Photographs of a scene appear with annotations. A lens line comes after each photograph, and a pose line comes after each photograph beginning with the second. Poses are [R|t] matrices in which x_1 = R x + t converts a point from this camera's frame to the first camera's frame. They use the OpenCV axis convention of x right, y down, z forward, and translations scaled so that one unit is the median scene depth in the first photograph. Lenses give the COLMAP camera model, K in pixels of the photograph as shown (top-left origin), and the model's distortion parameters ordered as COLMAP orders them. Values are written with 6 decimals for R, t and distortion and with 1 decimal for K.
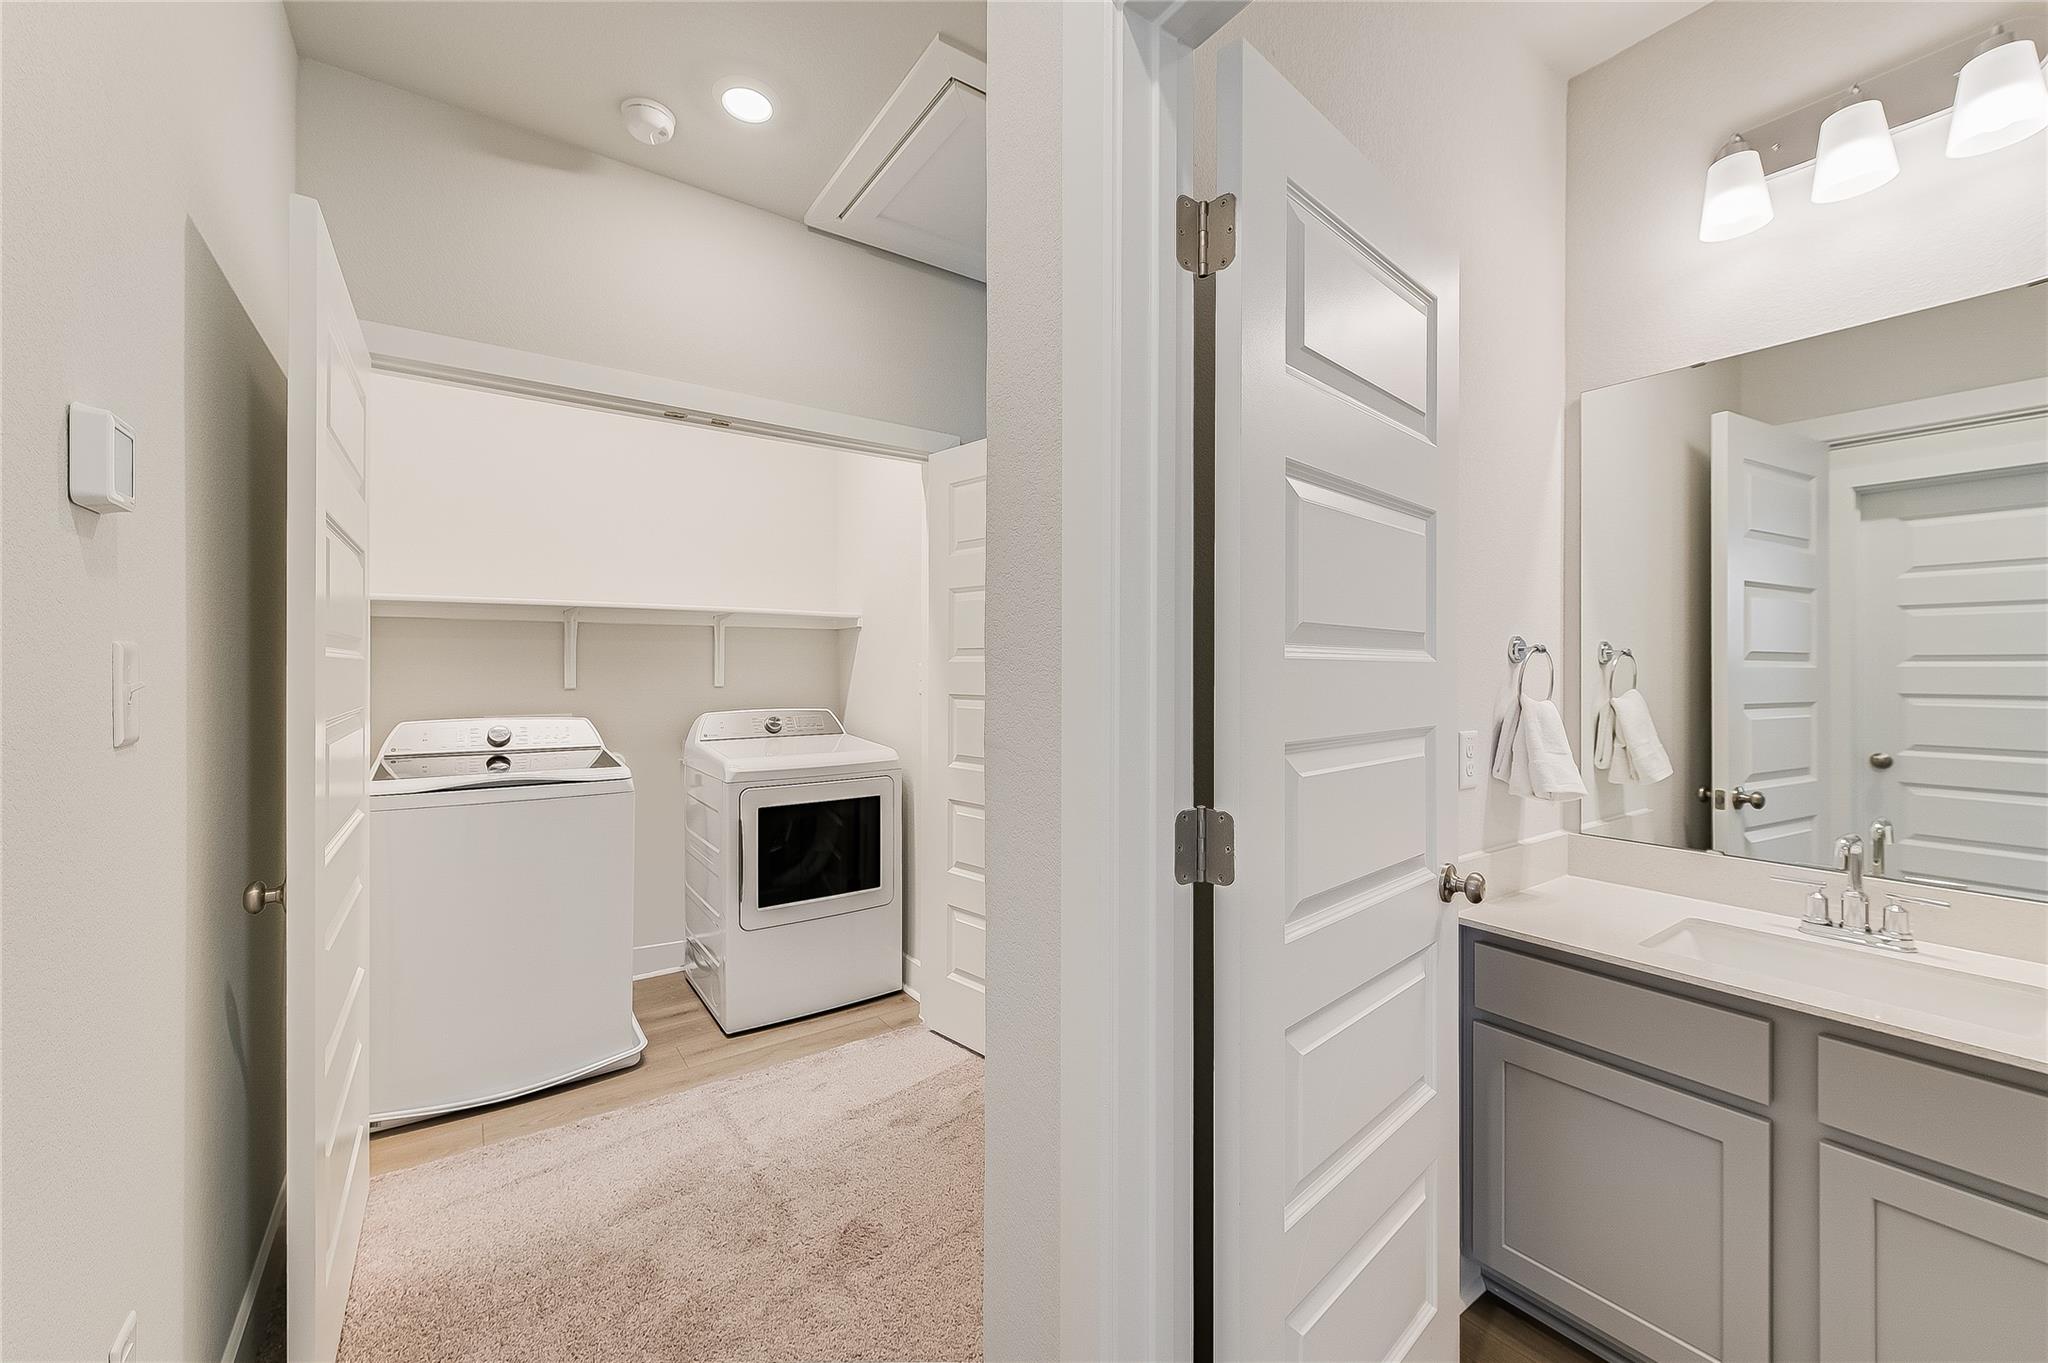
lens RADIAL K [[806.6, 0, 1012.4], [0, 806.6, 669.0], [0, 0, 1]] dist [-0.000067, -0.000096]
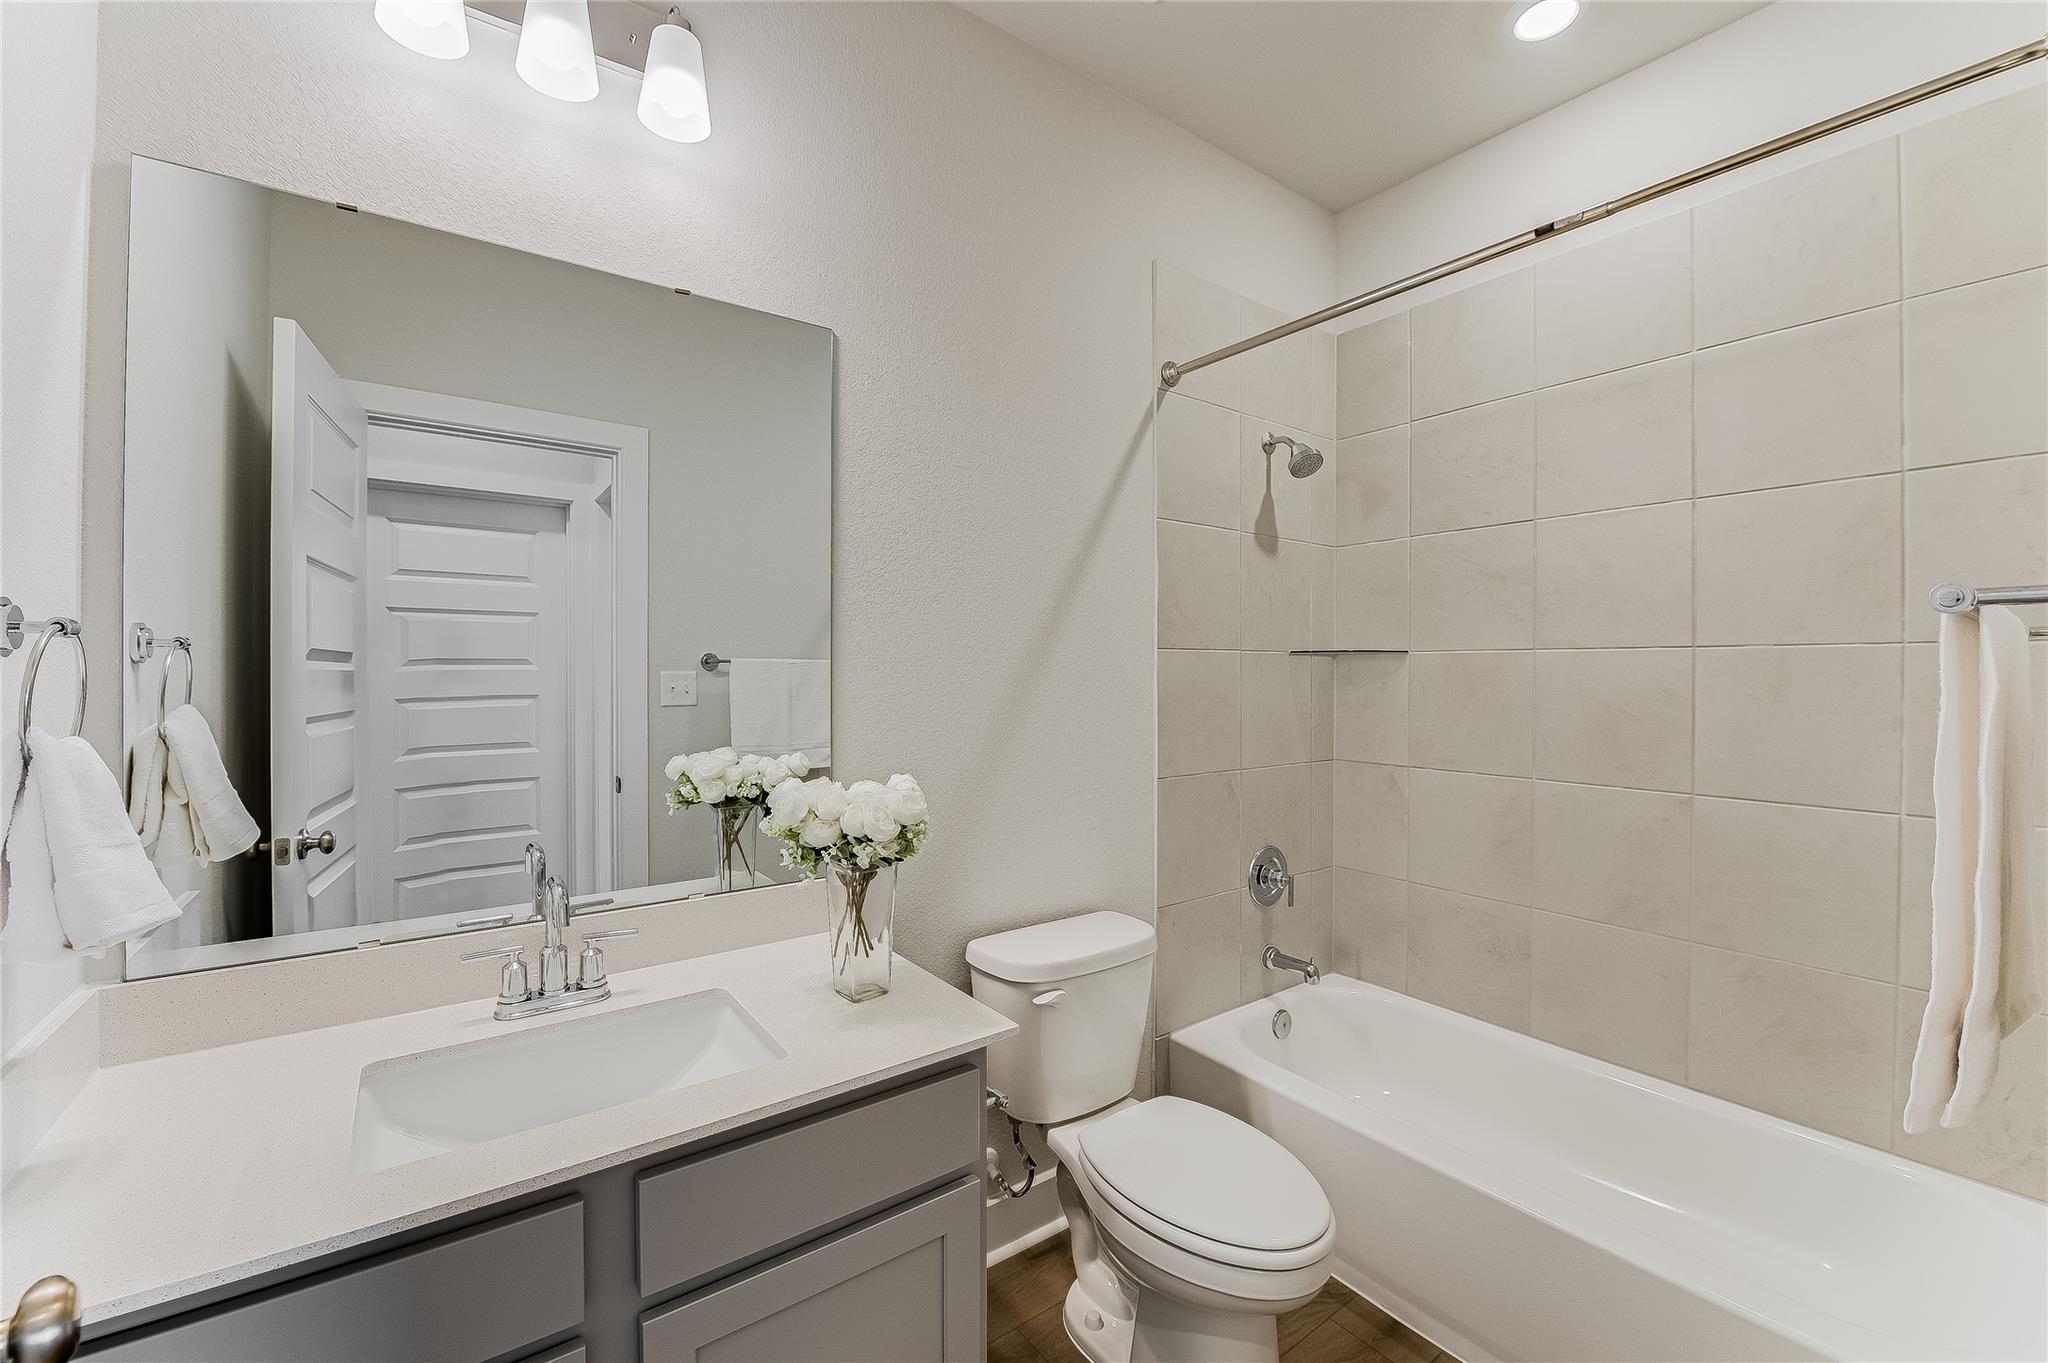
lens RADIAL K [[806.6, 0, 1012.4], [0, 806.6, 669.0], [0, 0, 1]] dist [-0.000067, -0.000096]
pose [[-0.024416, 0.009856, 0.999653, 0.137578], [-0.007479, 0.999922, -0.010042, 0.000573], [-0.999674, -0.007722, -0.024341, 0.367543]]
